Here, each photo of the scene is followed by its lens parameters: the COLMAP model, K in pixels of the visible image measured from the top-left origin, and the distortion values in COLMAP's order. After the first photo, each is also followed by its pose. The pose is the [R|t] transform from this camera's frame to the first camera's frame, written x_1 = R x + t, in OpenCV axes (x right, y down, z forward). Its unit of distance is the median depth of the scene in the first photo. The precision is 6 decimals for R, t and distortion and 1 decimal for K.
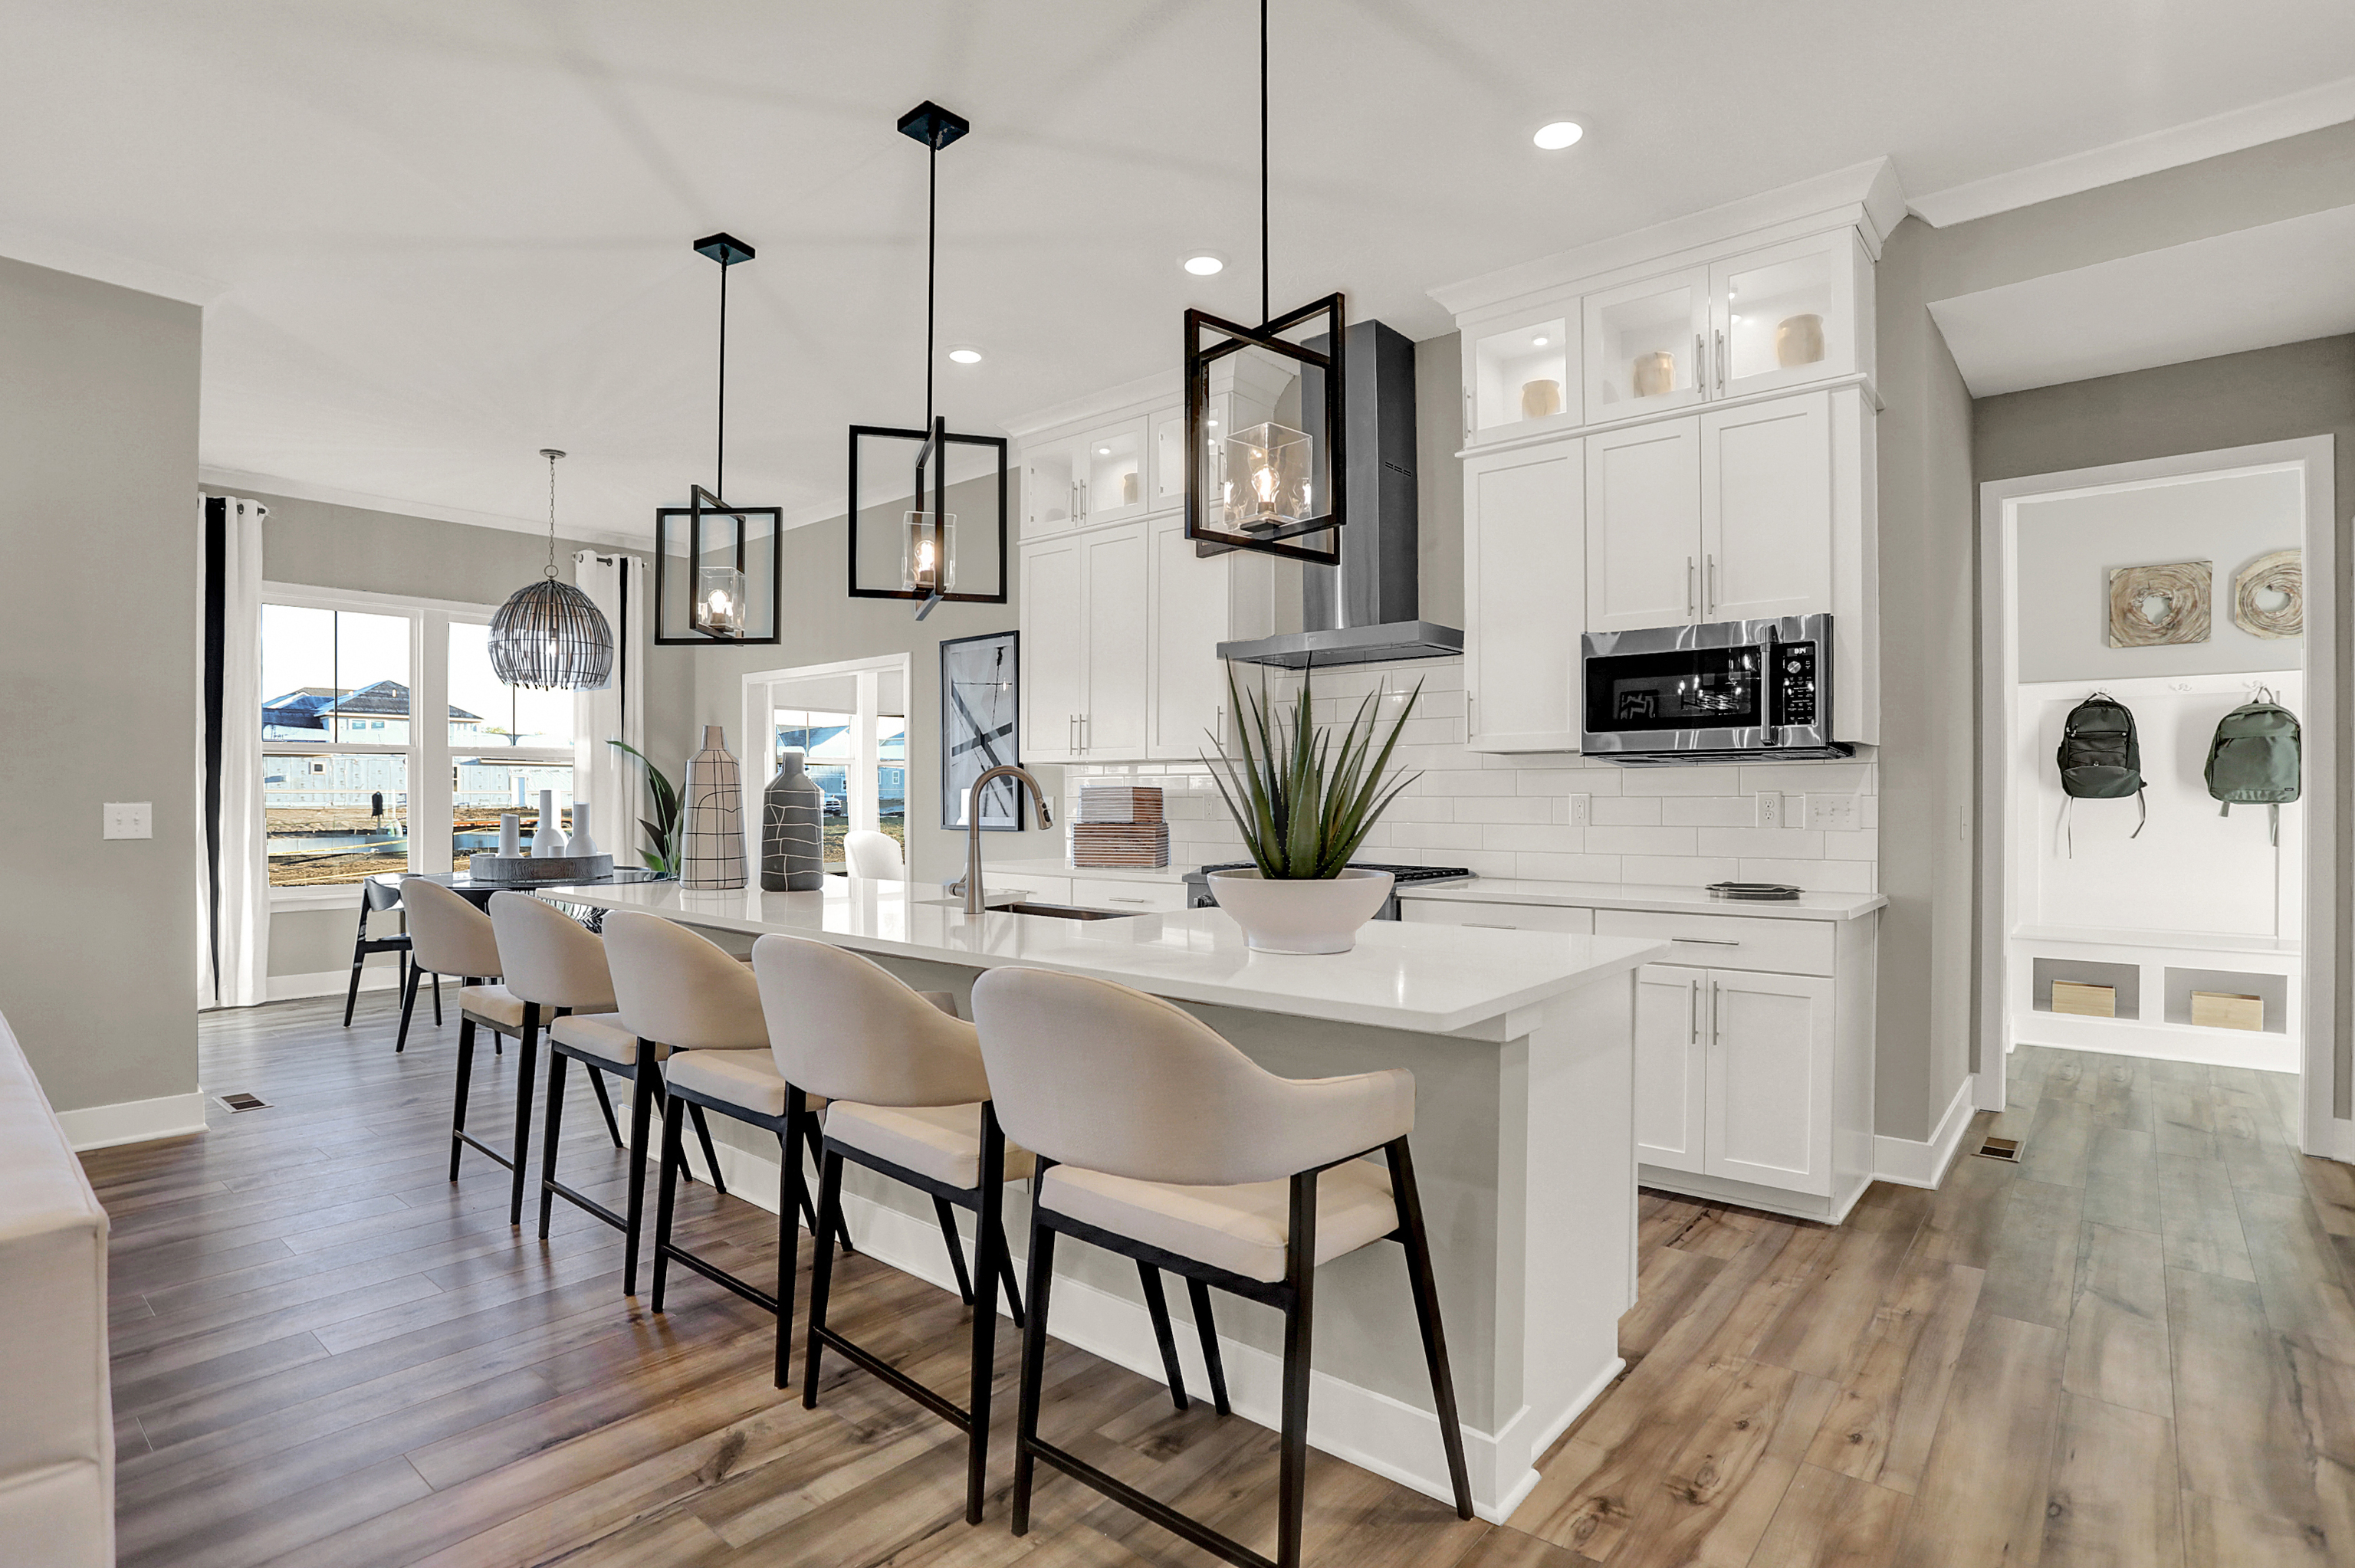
lens RADIAL K [[1154.5, 0, 1177.5], [0, 1154.5, 784.0], [0, 0, 1]] dist [-0.084025, 0.026444]
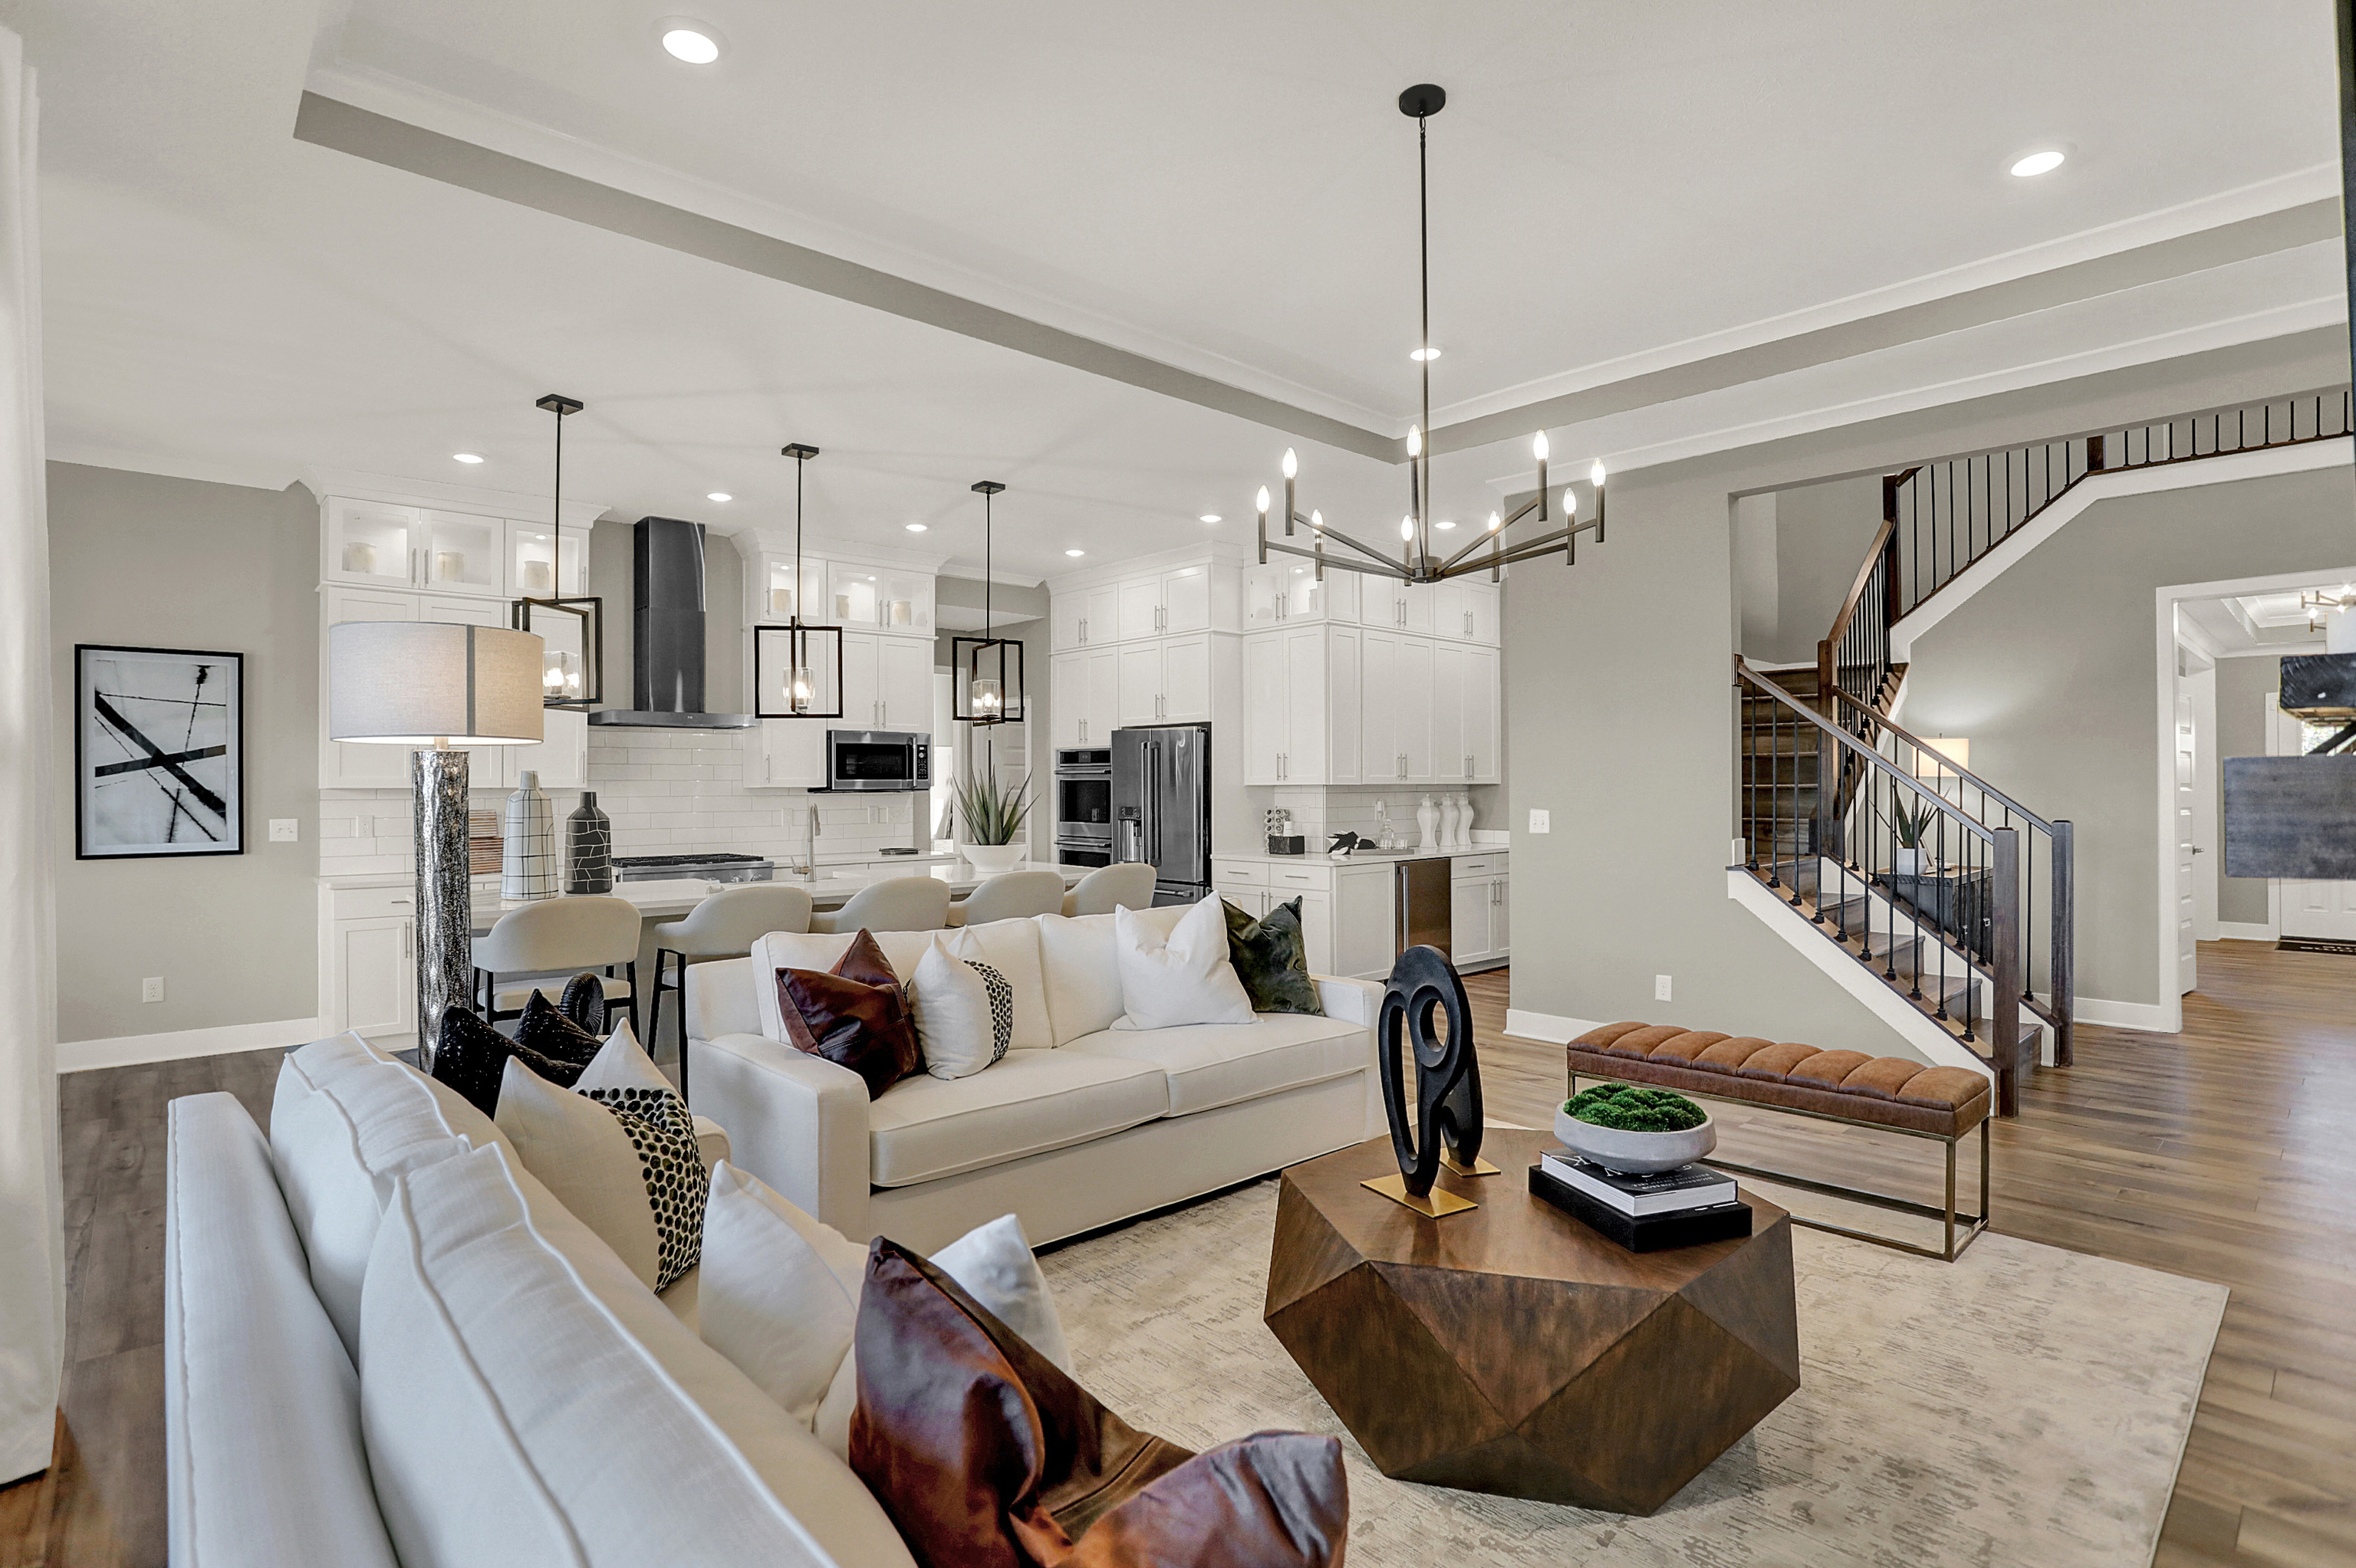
lens RADIAL K [[1155.0, 0, 1178.0], [0, 1155.0, 784.0], [0, 0, 1]] dist [-0.084025, 0.026444]
pose [[0.129413, 0.000838, 0.991590, -1.157409], [-0.007293, 0.999973, 0.000106, -0.031272], [-0.991564, -0.007245, 0.129415, 0.084052]]
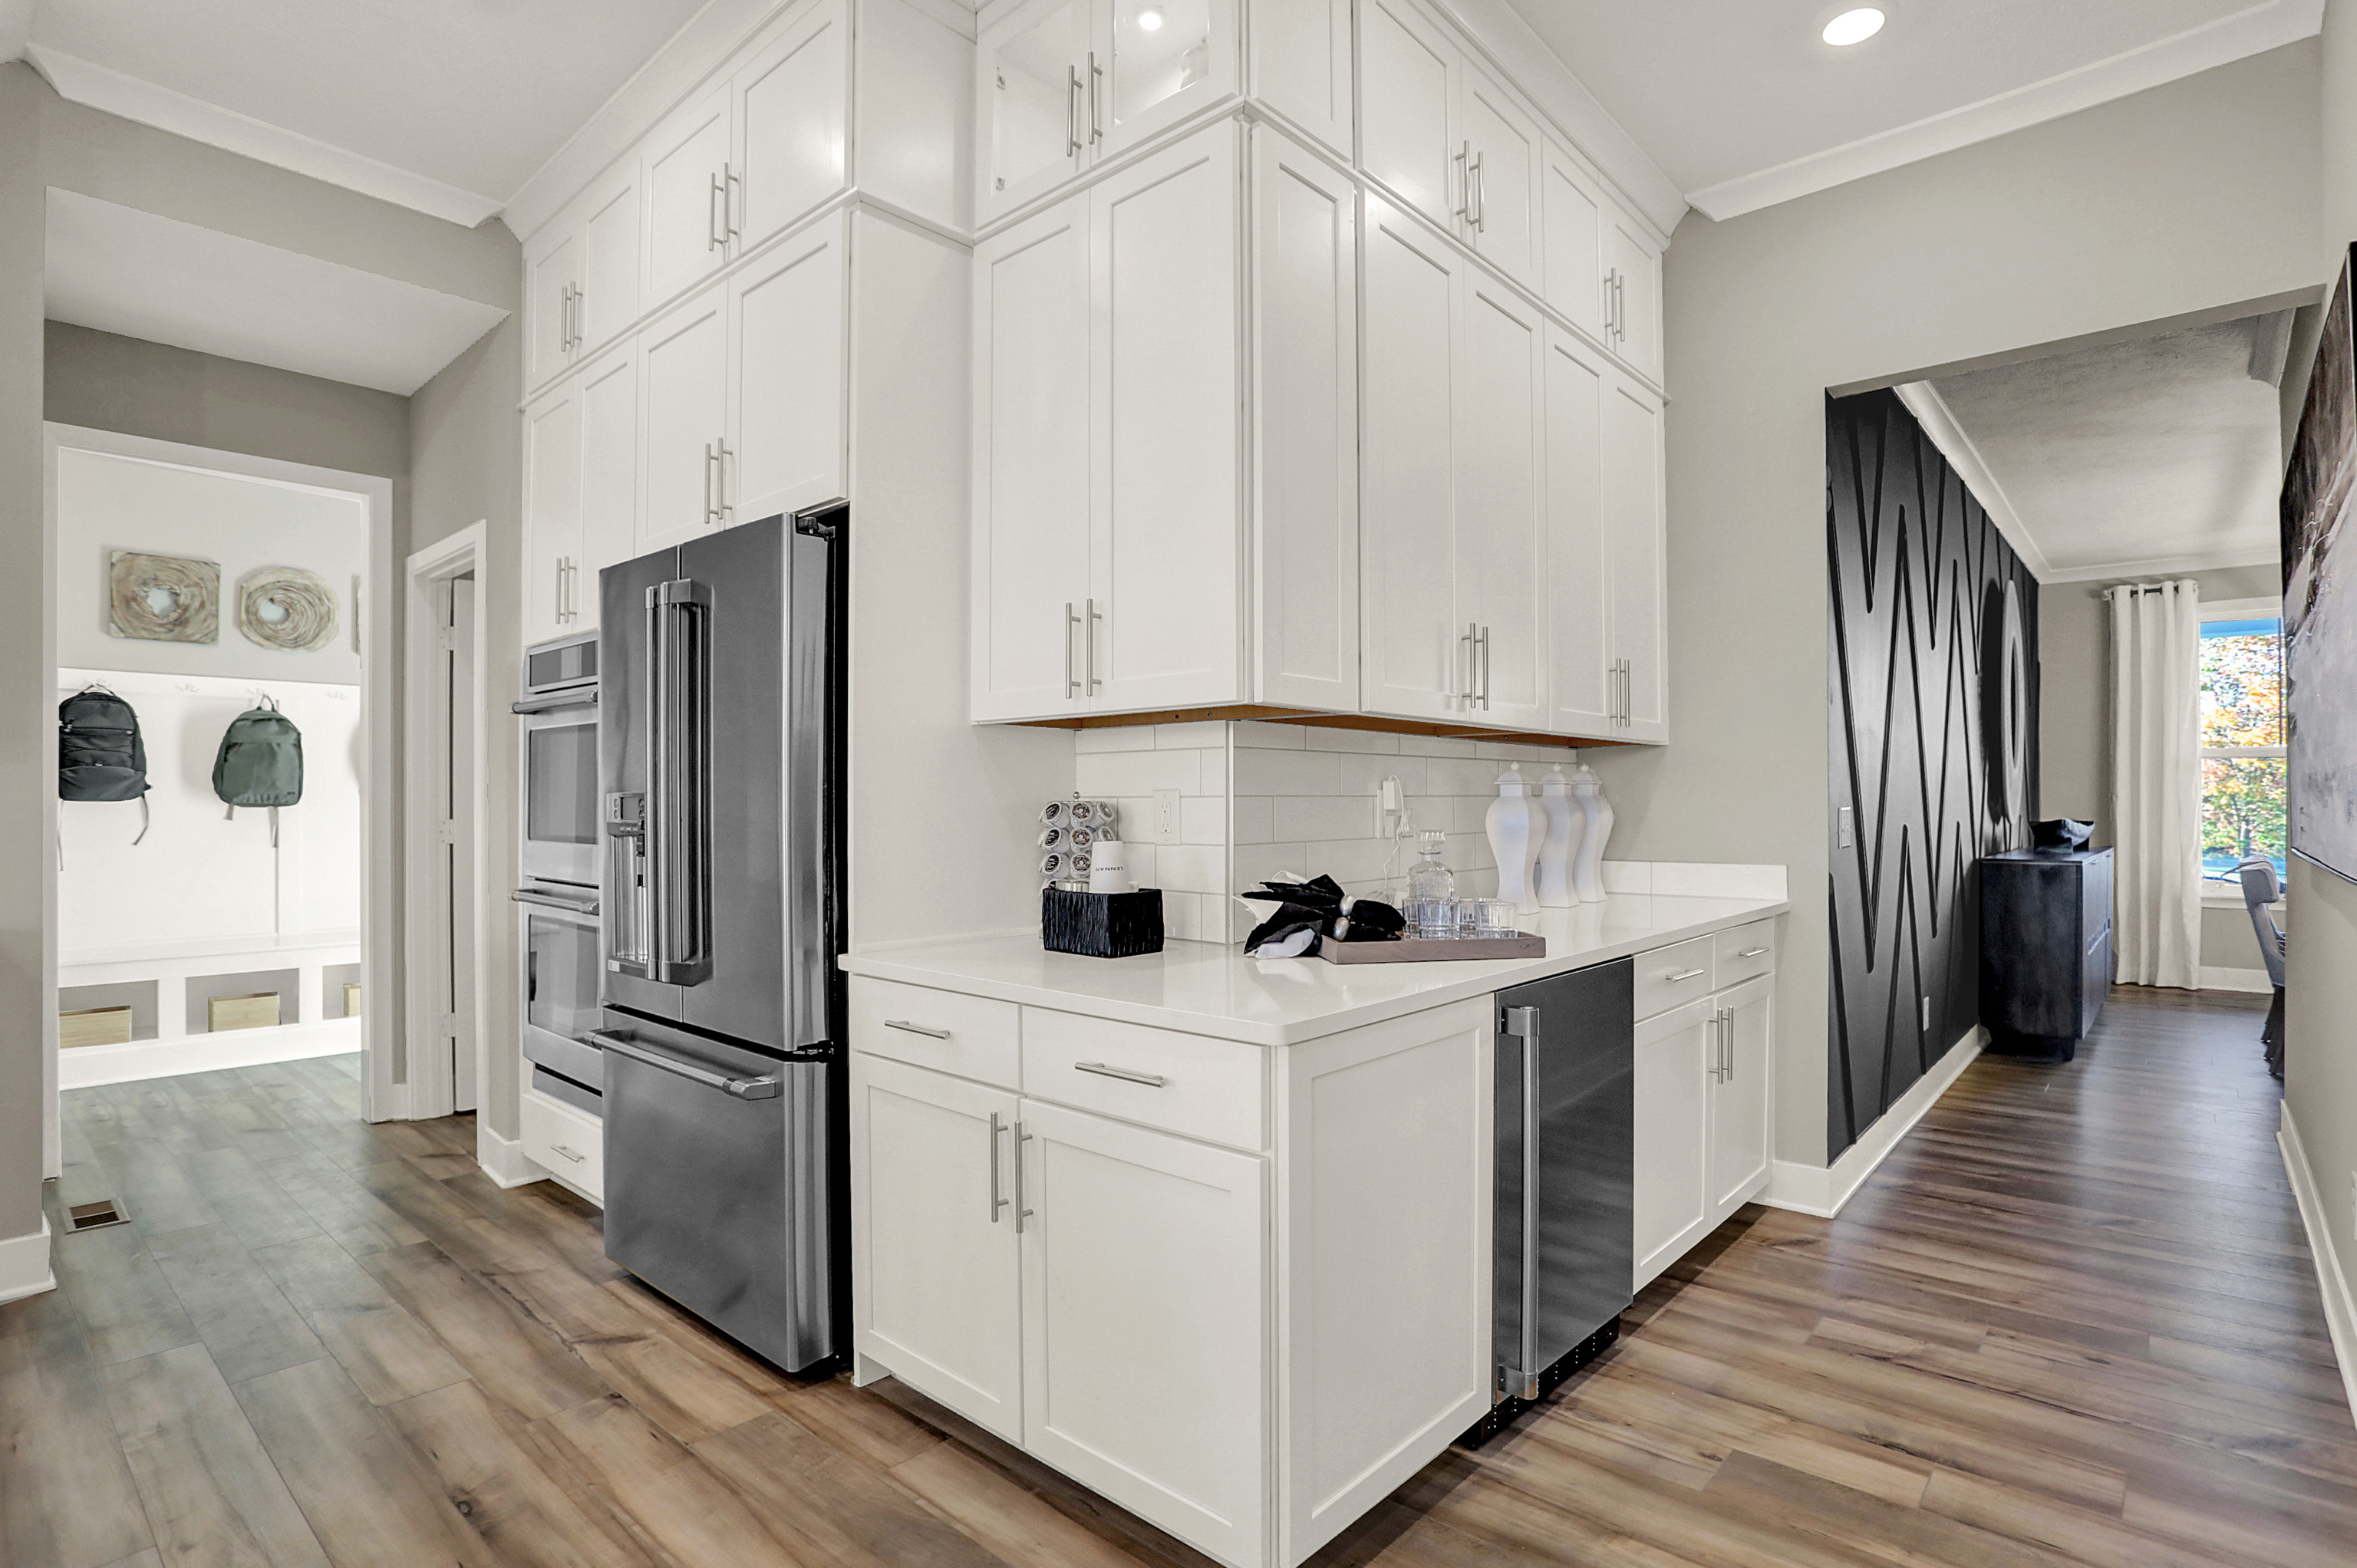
lens RADIAL K [[1176.2, 0, 1191.3], [0, 1176.2, 786.1], [0, 0, 1]] dist [-0.066749, 0.029817]
pose [[0.023612, 0.010966, 0.999661, -0.073771], [-0.010408, 0.999888, -0.010722, 0.000566], [-0.999667, -0.010151, 0.023723, 0.093526]]
